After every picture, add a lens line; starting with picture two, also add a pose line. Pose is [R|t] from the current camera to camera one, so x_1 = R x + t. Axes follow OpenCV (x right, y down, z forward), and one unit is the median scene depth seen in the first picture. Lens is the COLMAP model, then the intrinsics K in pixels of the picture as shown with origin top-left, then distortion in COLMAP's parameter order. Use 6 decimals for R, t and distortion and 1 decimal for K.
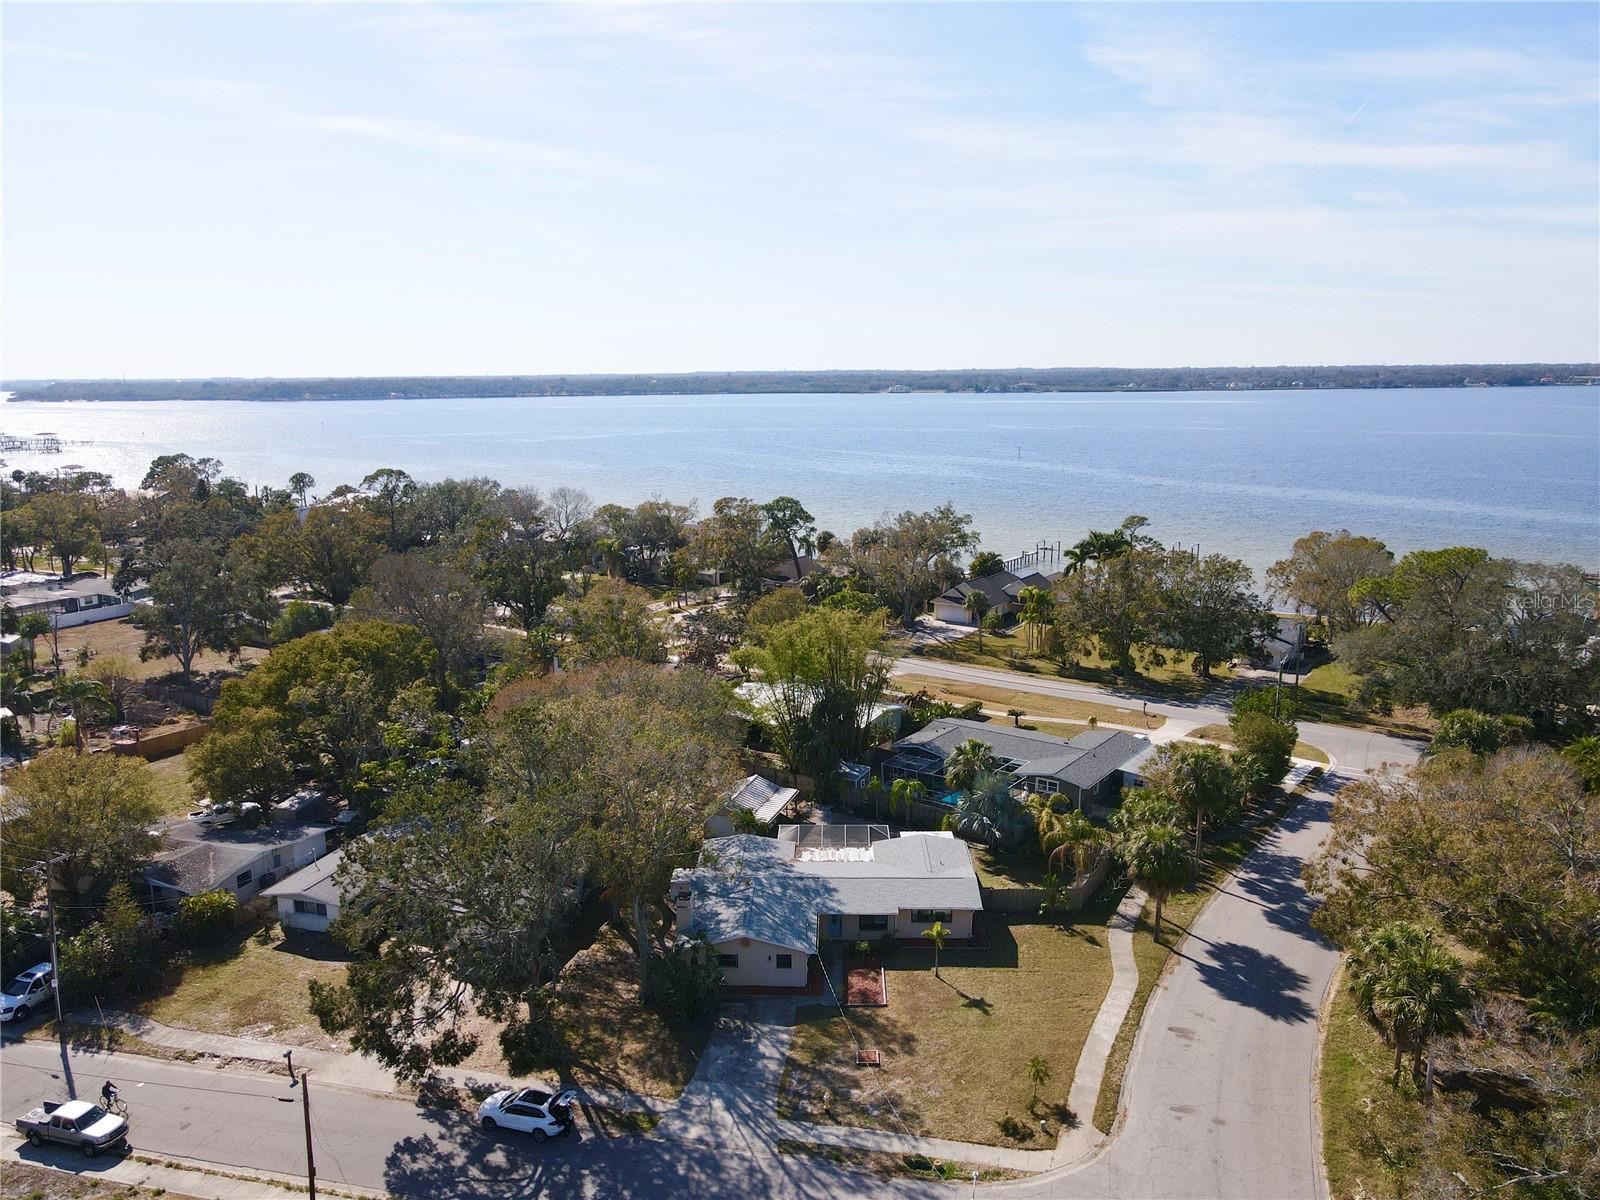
lens RADIAL K [[1169.3, 0, 802.7], [0, 1169.3, 603.5], [0, 0, 1]] dist [0.001526, 0.026147]
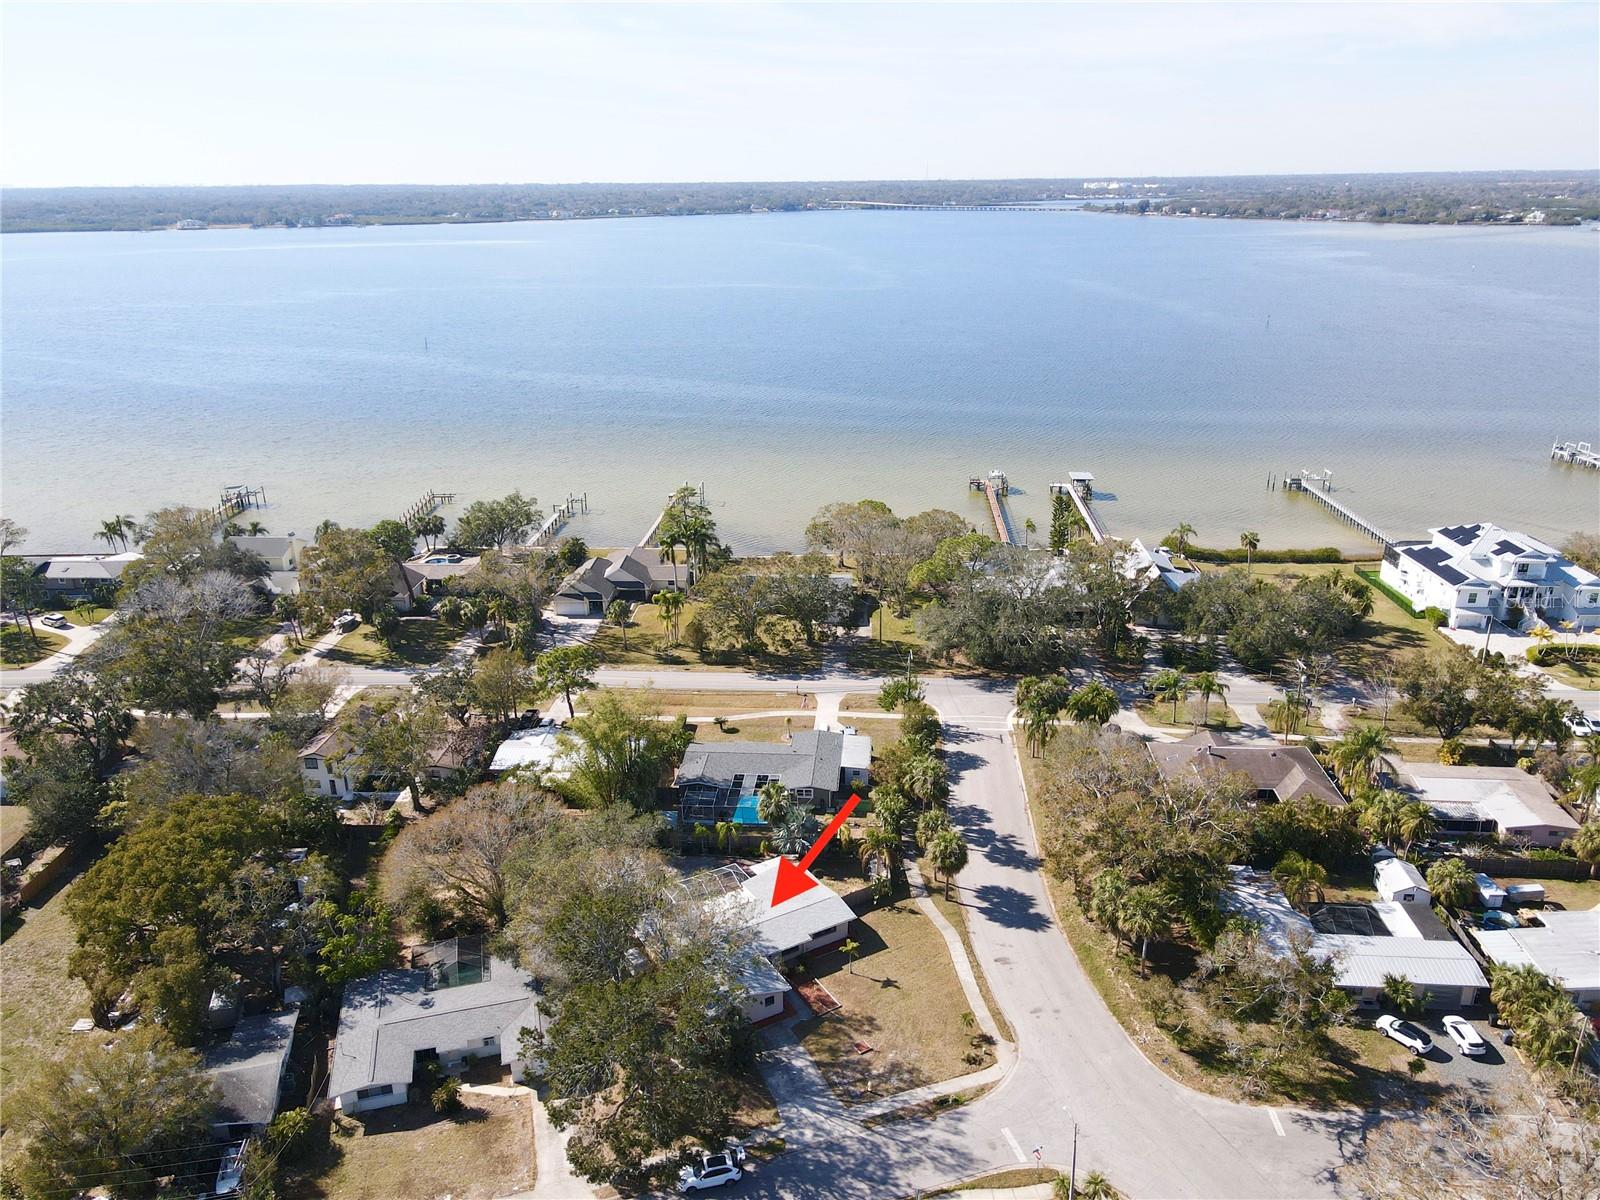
lens RADIAL K [[1169.3, 0, 802.7], [0, 1169.3, 603.5], [0, 0, 1]] dist [0.001526, 0.026147]
pose [[0.846669, -0.184359, 0.499164, -0.590264], [0.107565, 0.977995, 0.178759, -0.414558], [-0.521135, -0.097657, 0.847868, -0.197160]]
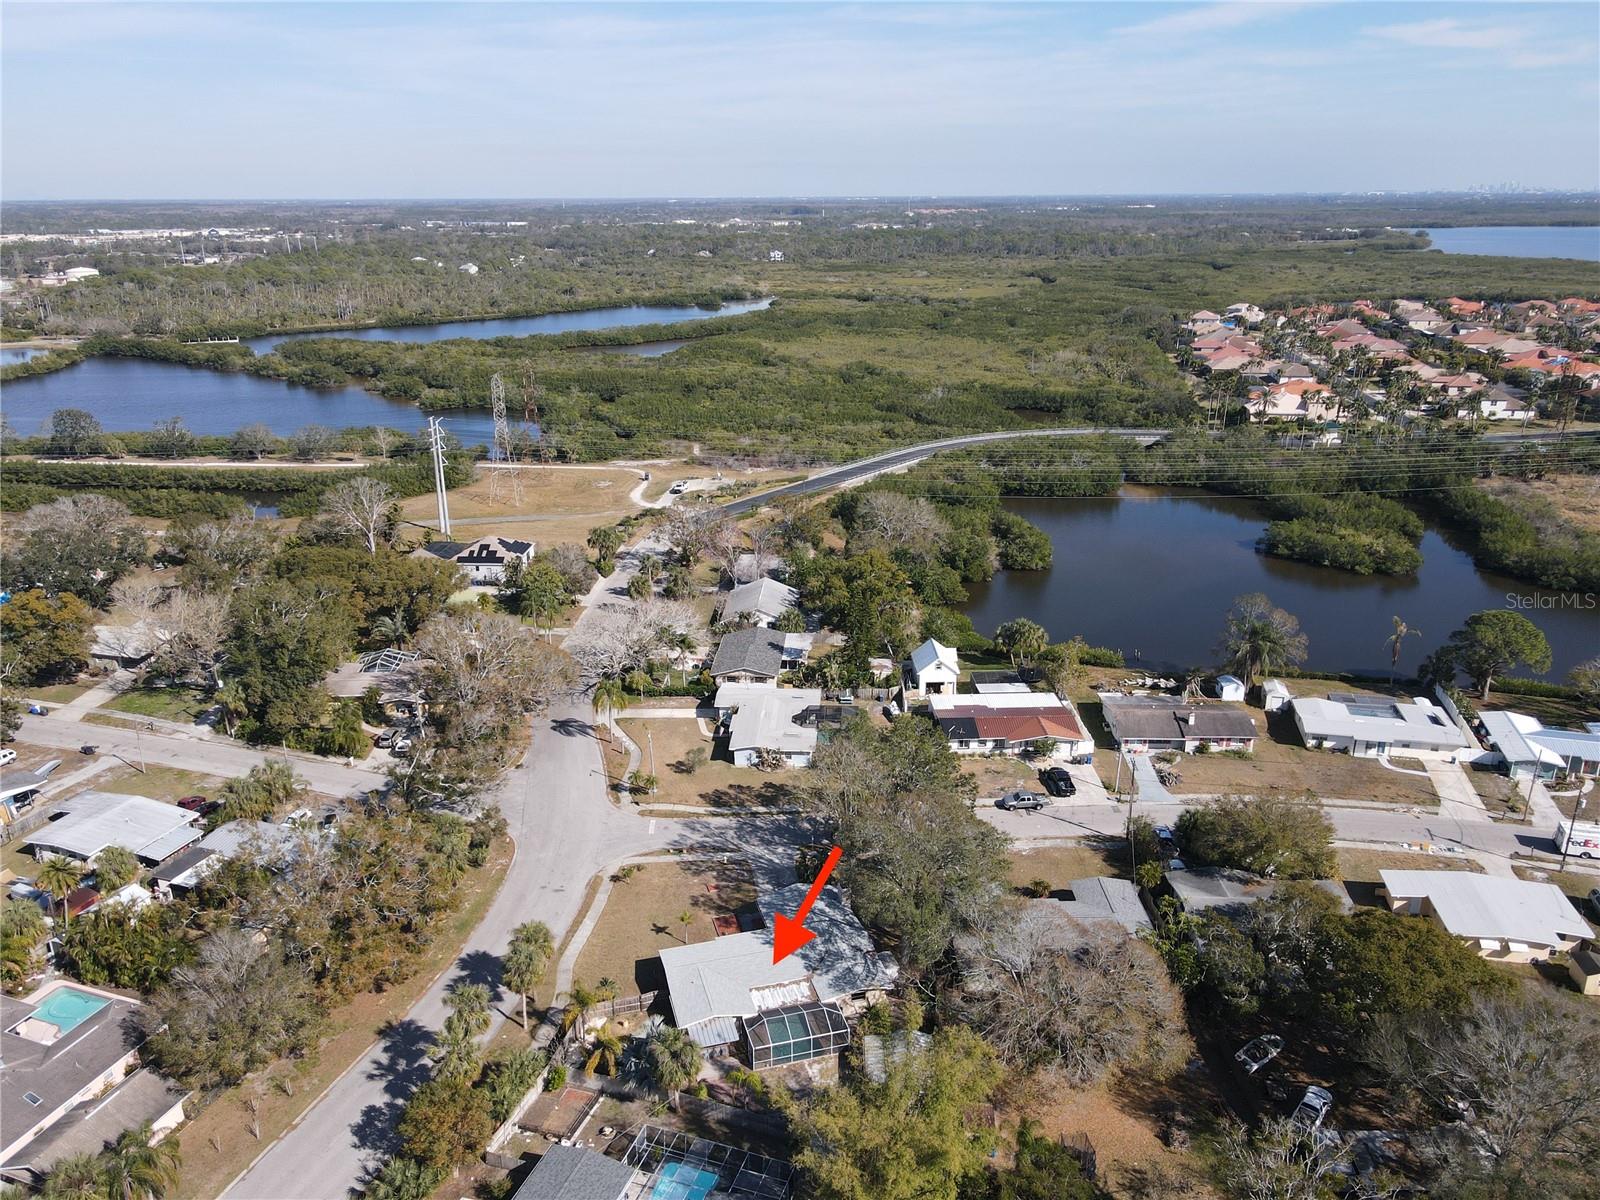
lens RADIAL K [[1169.3, 0, 802.7], [0, 1169.3, 603.5], [0, 0, 1]] dist [0.001526, 0.026147]
pose [[-0.954639, 0.111267, -0.276194, 0.342670], [-0.044587, 0.863686, 0.502055, -0.857801], [0.294407, 0.491596, -0.819547, 2.067977]]
